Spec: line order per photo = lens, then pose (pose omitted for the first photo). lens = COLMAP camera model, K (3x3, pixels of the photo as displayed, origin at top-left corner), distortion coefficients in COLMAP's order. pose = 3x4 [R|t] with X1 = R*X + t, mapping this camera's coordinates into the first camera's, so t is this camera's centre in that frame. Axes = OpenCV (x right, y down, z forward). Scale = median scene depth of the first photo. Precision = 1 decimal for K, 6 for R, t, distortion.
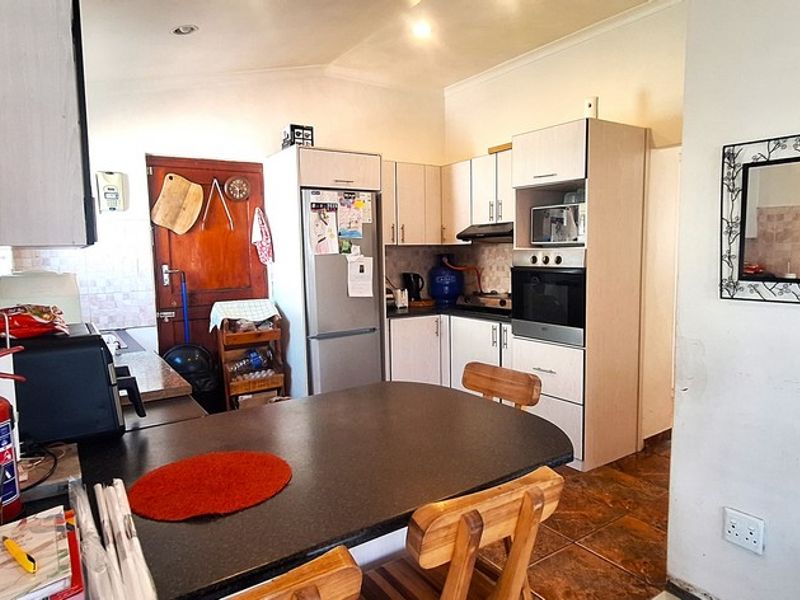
lens RADIAL K [[519.8, 0, 399.5], [0, 519.8, 302.3], [0, 0, 1]] dist [-0.027673, 0.024882]
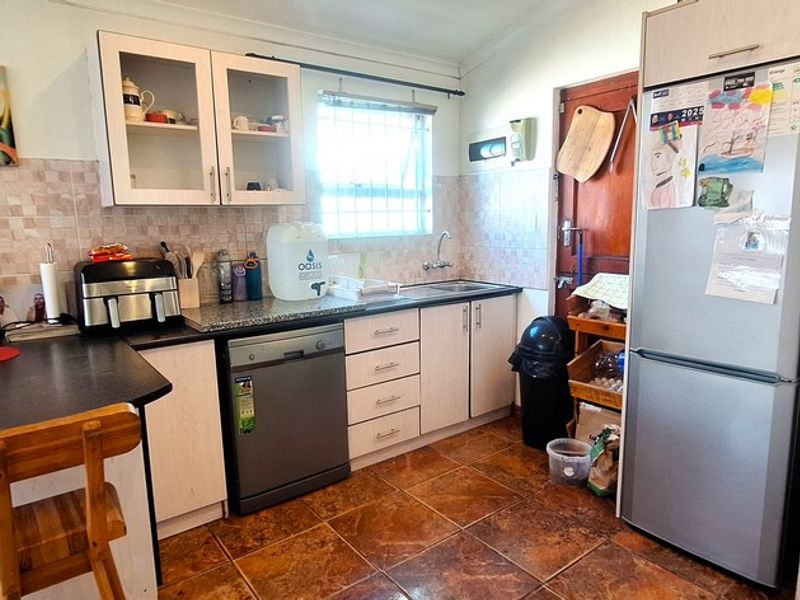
lens RADIAL K [[519.8, 0, 399.5], [0, 519.8, 302.3], [0, 0, 1]] dist [-0.027673, 0.024882]
pose [[0.066816, 0.178132, -0.981736, 0.372447], [-0.085937, 0.981305, 0.172205, -0.063317], [0.994058, 0.072861, 0.080875, 0.667569]]
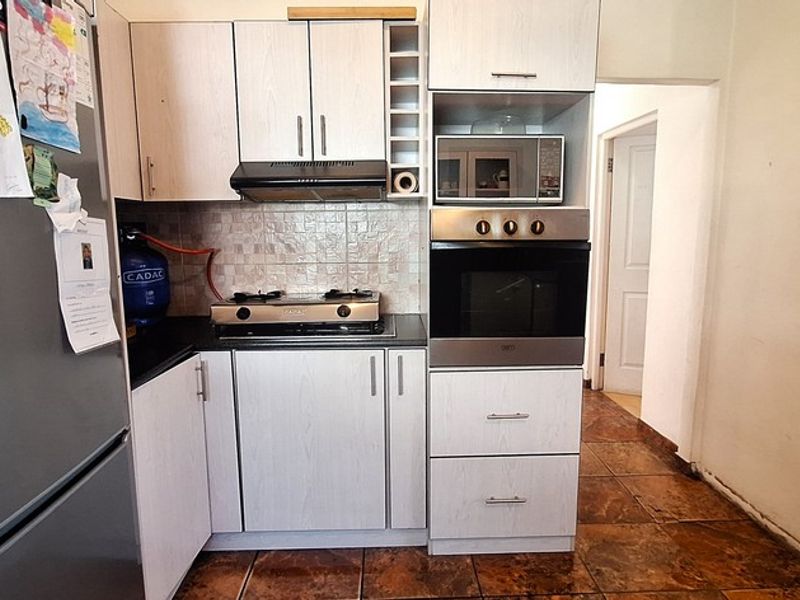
lens RADIAL K [[522.6, 0, 403.5], [0, 522.6, 298.0], [0, 0, 1]] dist [0.002090, 0.000295]
pose [[0.528246, -0.100226, 0.843155, -0.239202], [0.082299, 0.994377, 0.066640, -0.046150], [-0.845094, 0.034189, 0.533524, 0.694565]]
